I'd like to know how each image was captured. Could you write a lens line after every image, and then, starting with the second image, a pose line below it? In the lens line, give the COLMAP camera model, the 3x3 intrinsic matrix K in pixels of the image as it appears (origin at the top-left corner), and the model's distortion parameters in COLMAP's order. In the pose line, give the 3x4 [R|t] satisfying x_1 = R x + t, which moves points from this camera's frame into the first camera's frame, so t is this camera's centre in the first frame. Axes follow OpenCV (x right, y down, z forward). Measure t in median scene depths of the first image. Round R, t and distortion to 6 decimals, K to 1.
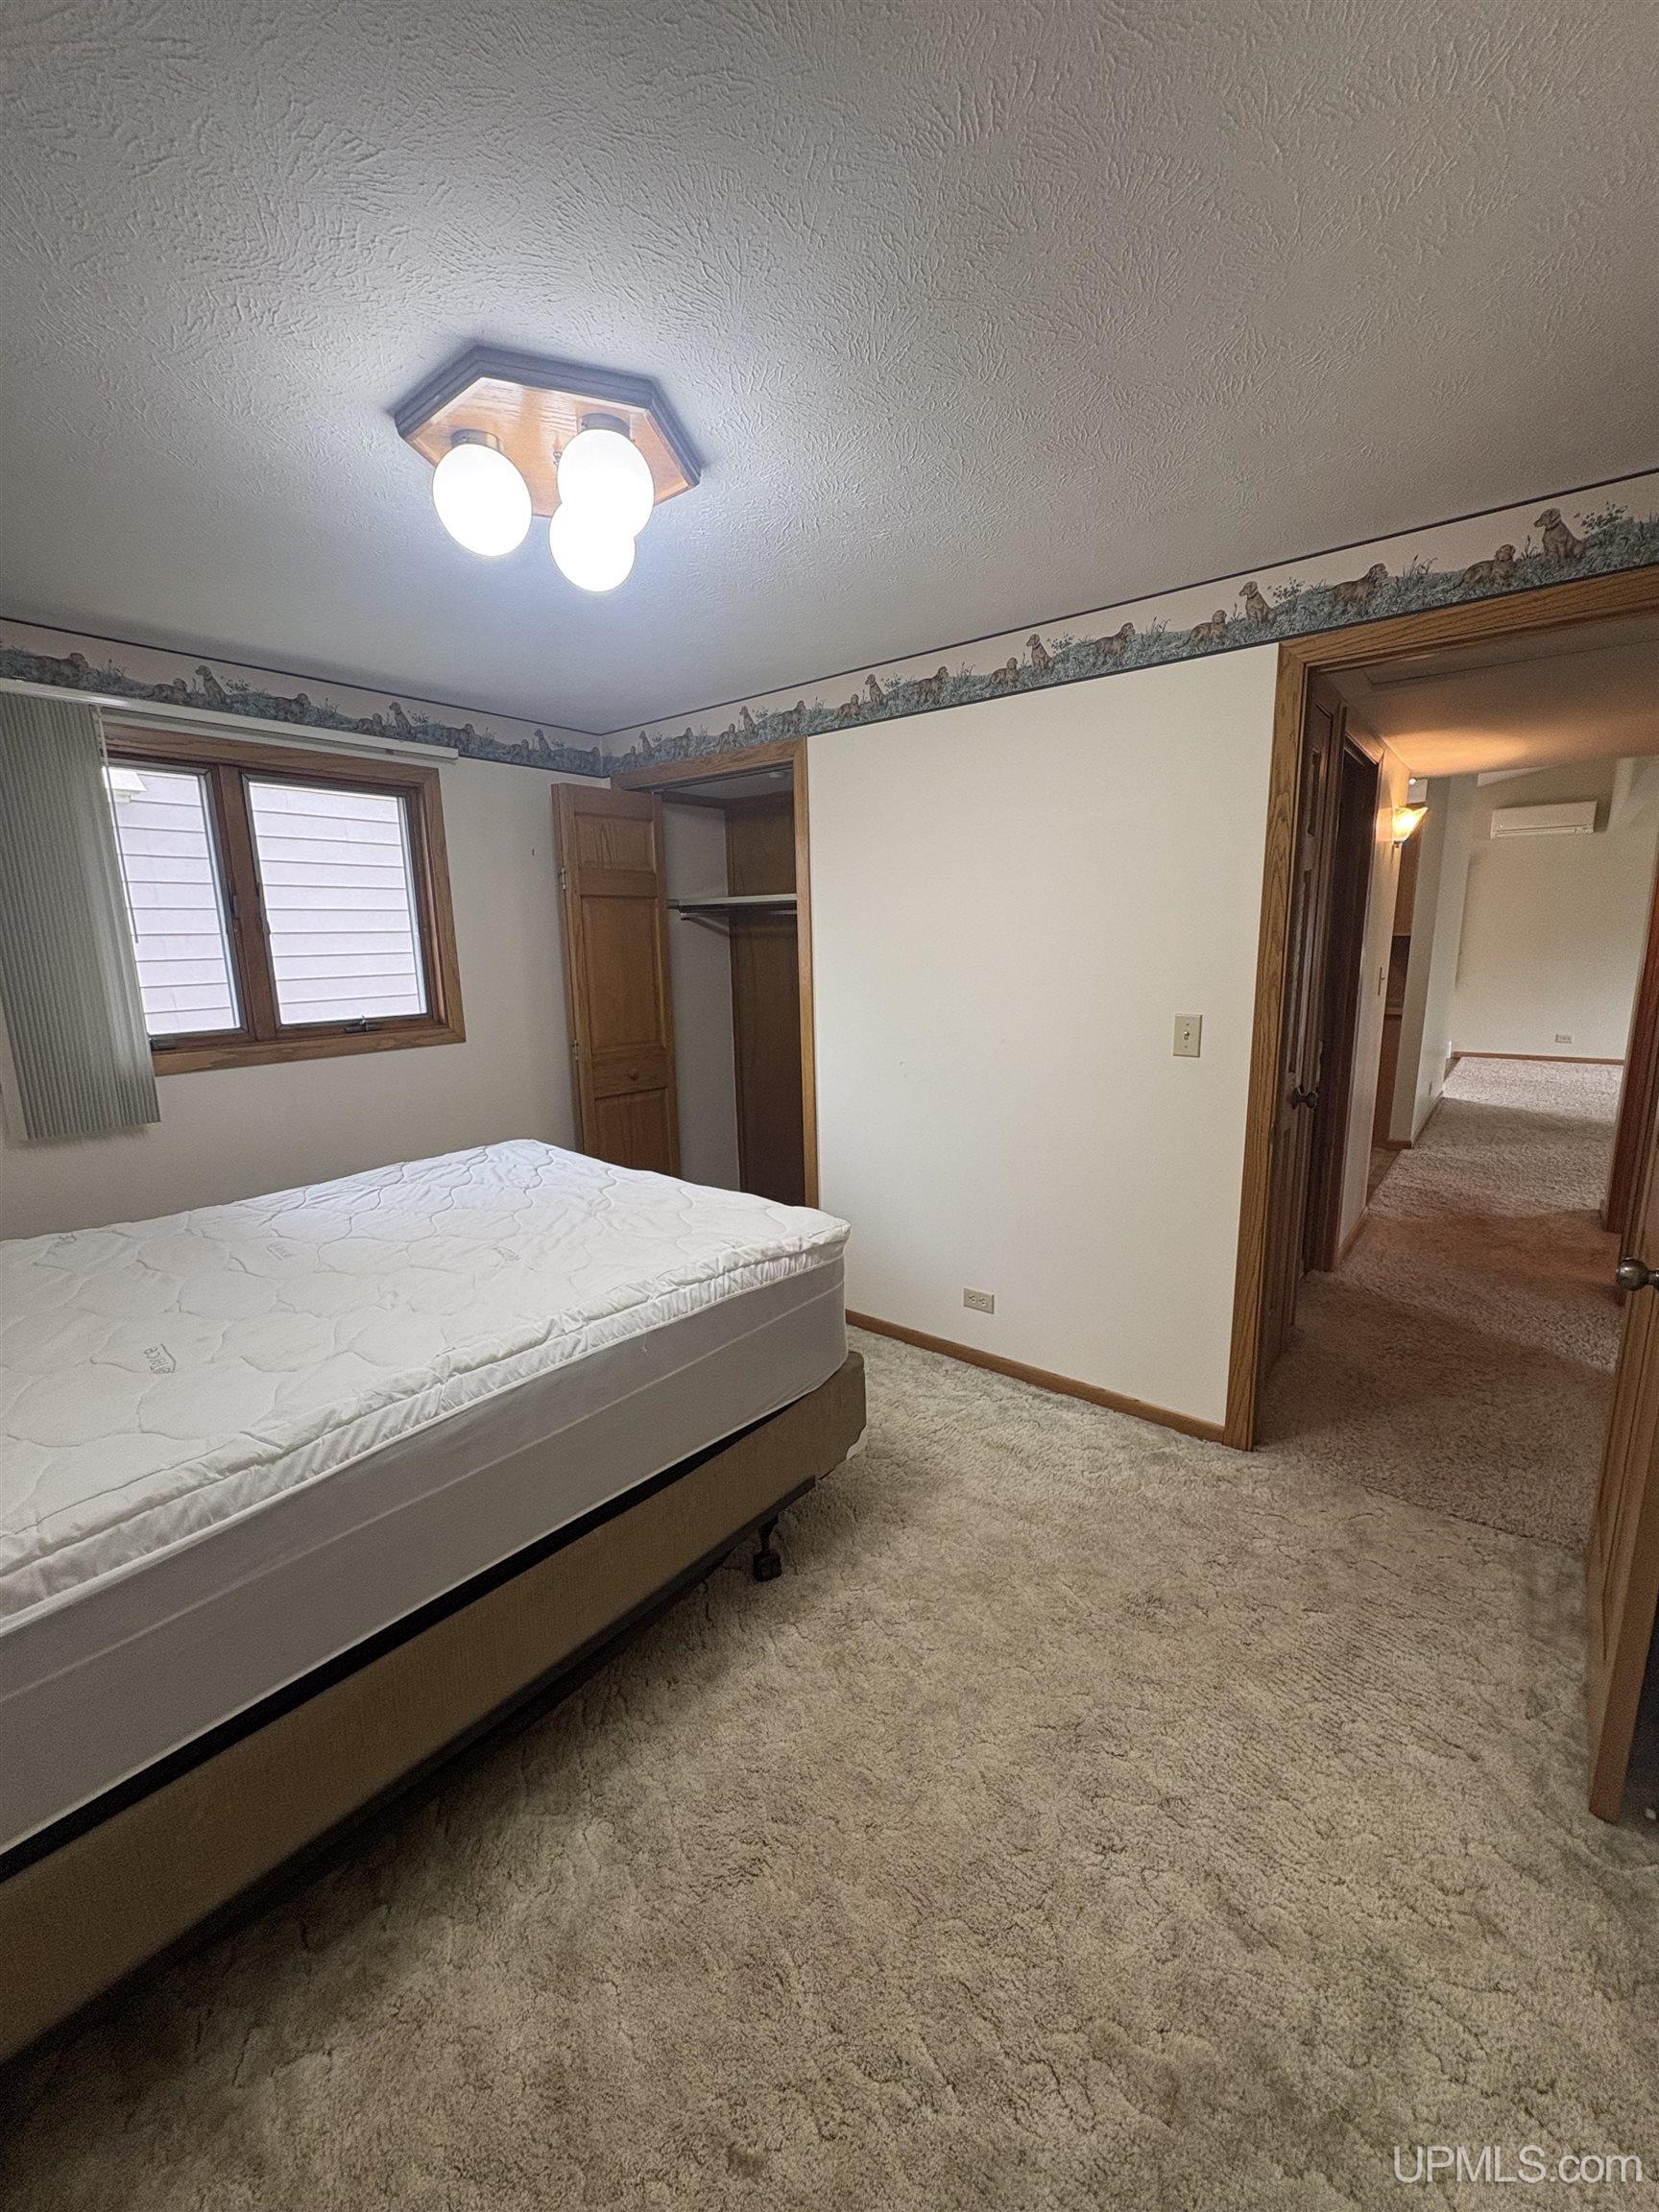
lens RADIAL K [[885.6, 0, 830.3], [0, 885.6, 1100.5], [0, 0, 1]] dist [-0.008322, -0.000129]
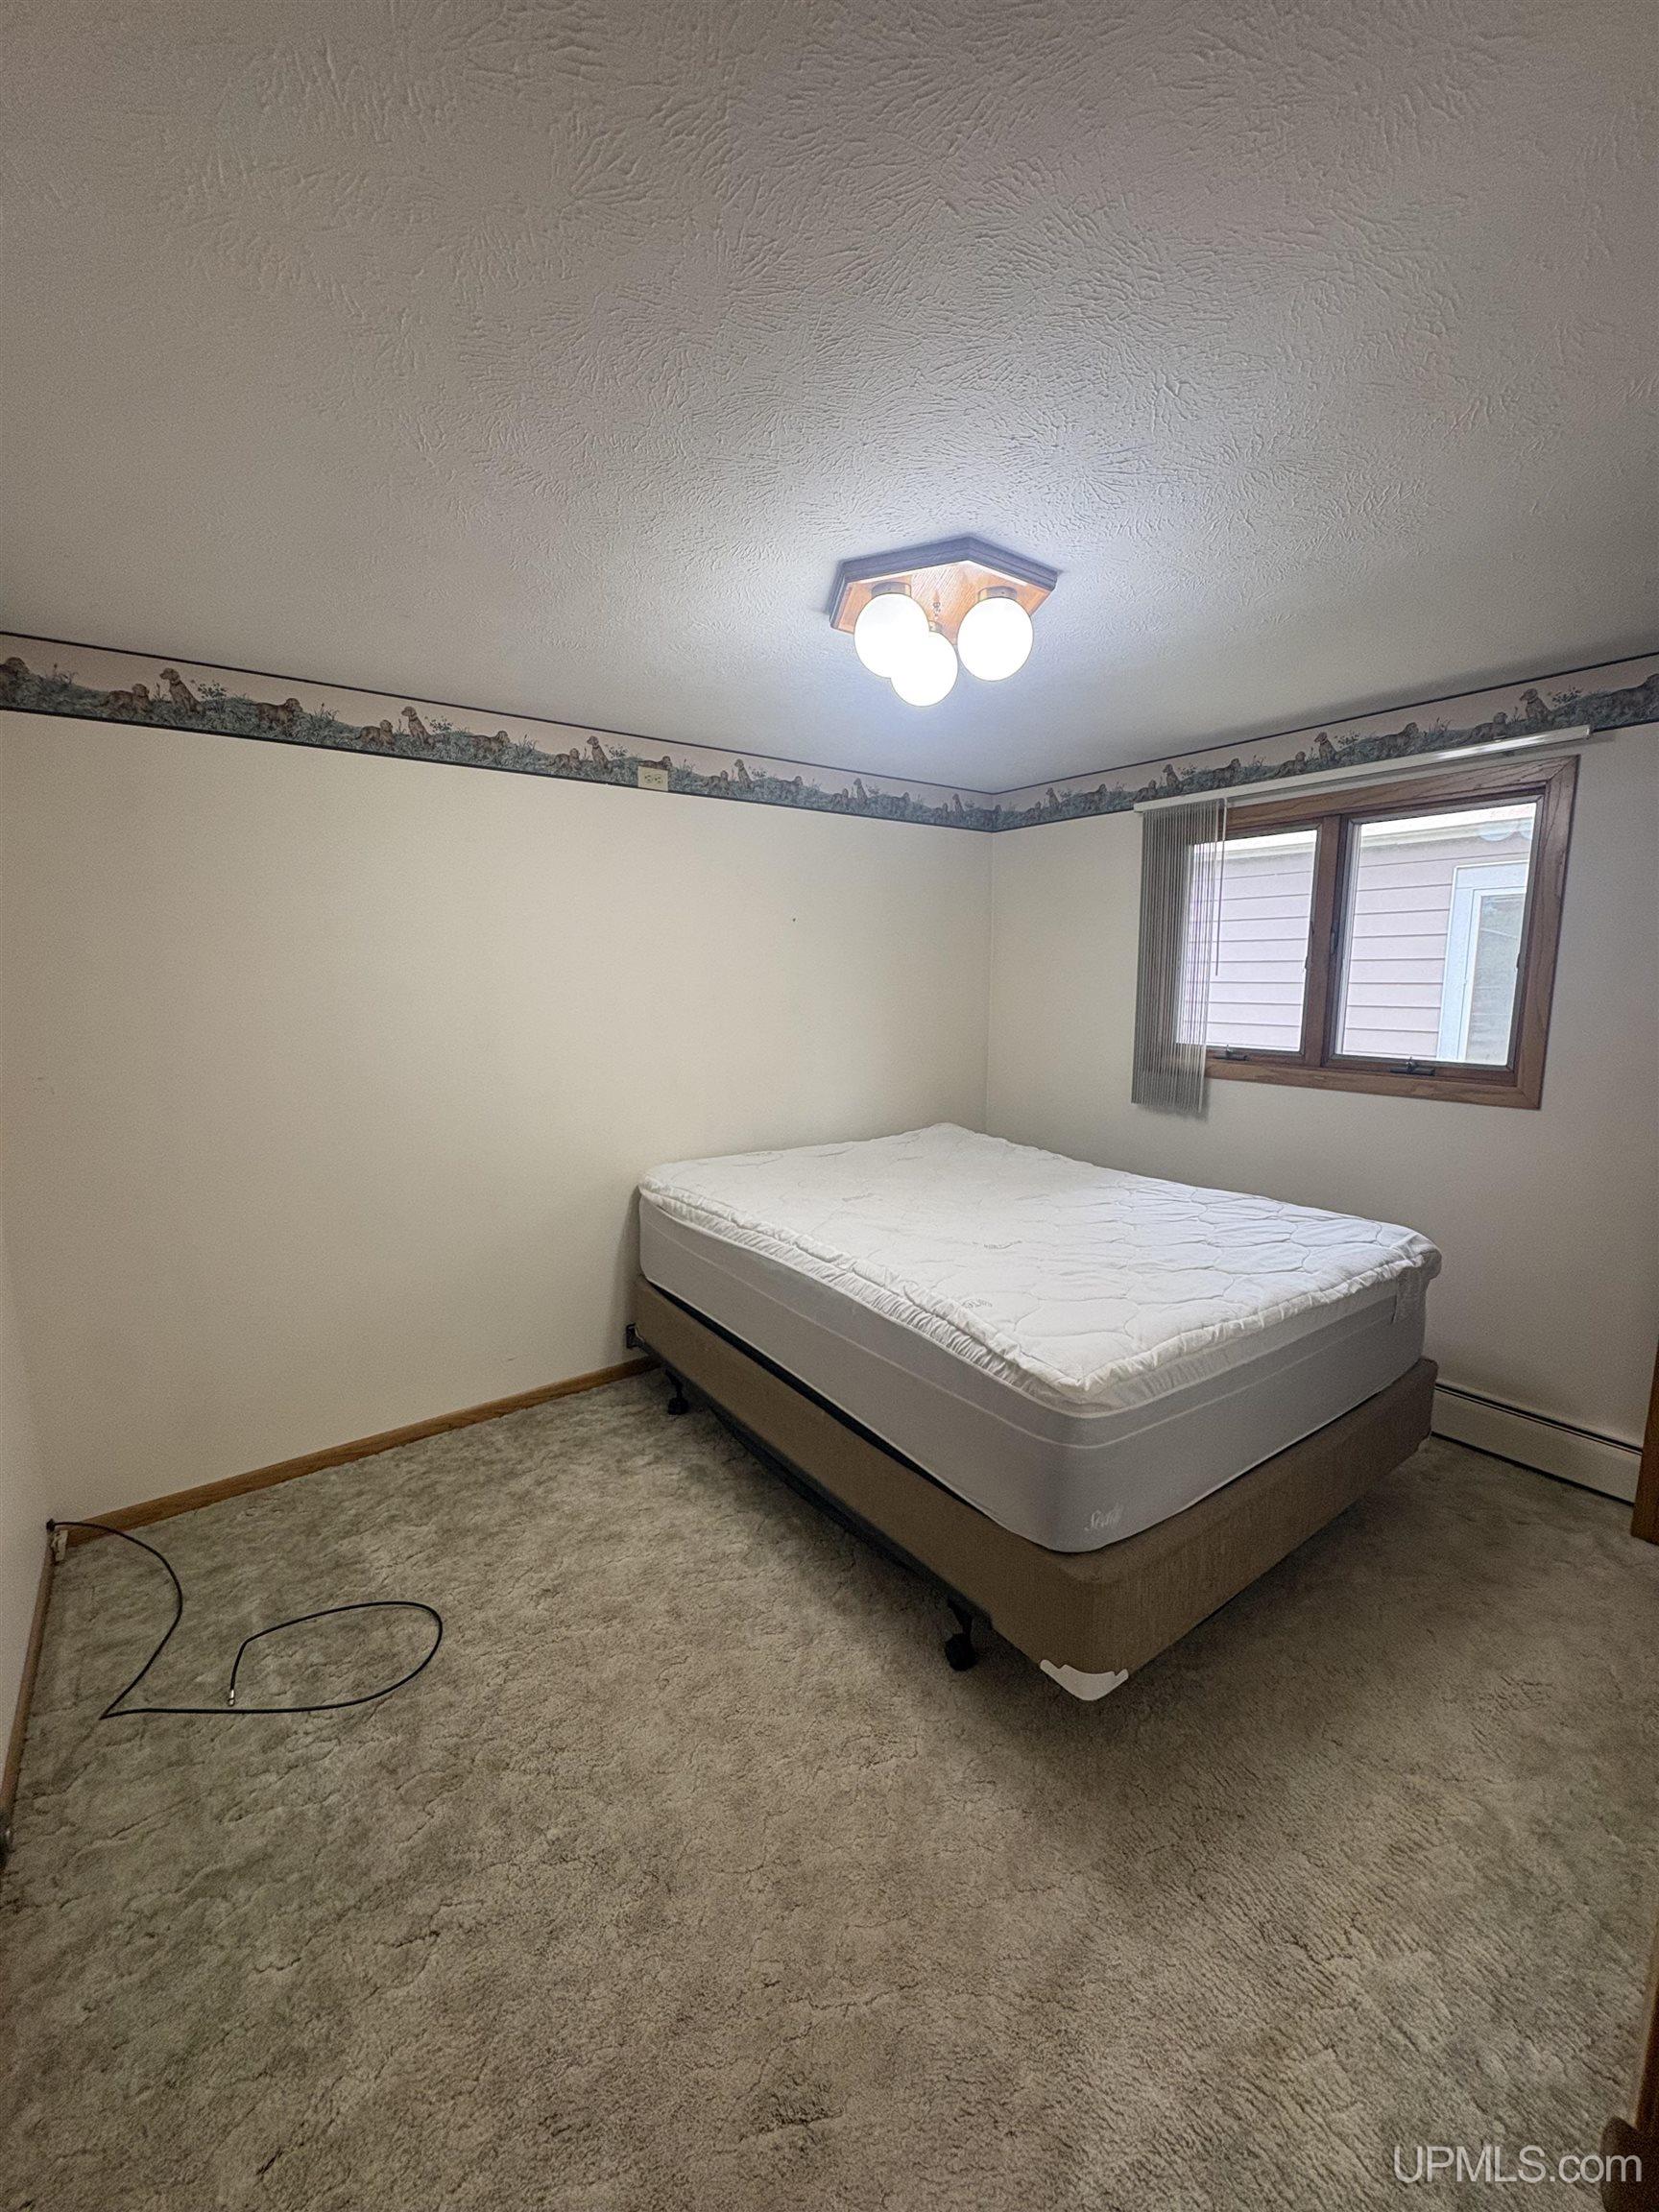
lens RADIAL K [[885.6, 0, 831.9], [0, 885.6, 1109.4], [0, 0, 1]] dist [-0.008322, -0.000129]
pose [[-0.248663, 0.169792, -0.953592, 0.684359], [-0.166755, 0.962311, 0.214828, -0.189252], [0.954128, 0.212436, -0.210977, 0.847241]]
